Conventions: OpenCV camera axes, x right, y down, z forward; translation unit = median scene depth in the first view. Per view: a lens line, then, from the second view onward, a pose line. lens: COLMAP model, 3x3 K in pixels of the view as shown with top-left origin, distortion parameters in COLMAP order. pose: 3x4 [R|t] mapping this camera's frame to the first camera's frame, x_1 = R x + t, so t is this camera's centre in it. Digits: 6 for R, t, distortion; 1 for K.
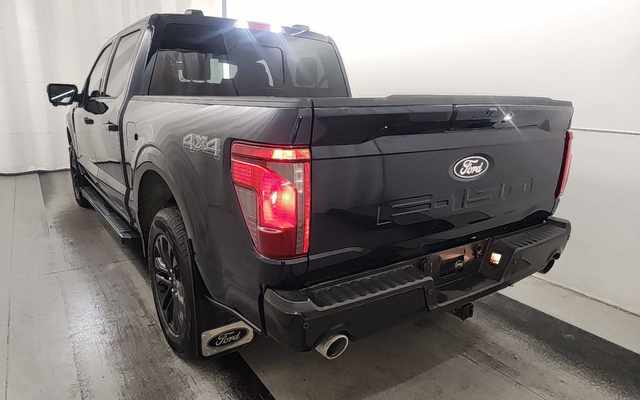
lens RADIAL K [[426.0, 0, 323.4], [0, 426.0, 201.6], [0, 0, 1]] dist [-0.006397, -0.000455]
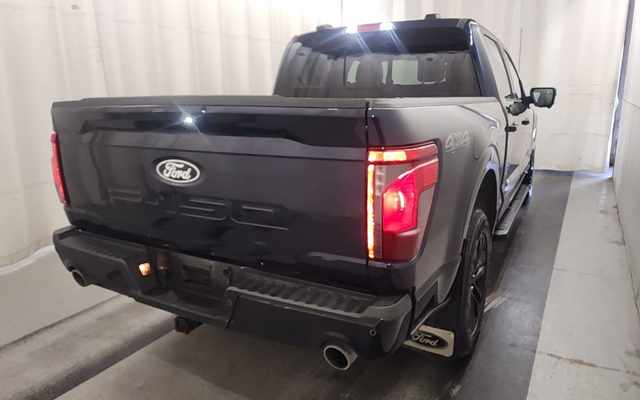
lens RADIAL K [[426.0, 0, 355.0], [0, 426.0, 195.0], [0, 0, 1]] dist [-0.006397, -0.000455]
pose [[0.482219, 0.180579, -0.857237, 1.315890], [-0.196118, 0.975942, 0.095263, -0.191285], [0.853816, 0.122182, 0.506033, 0.849795]]
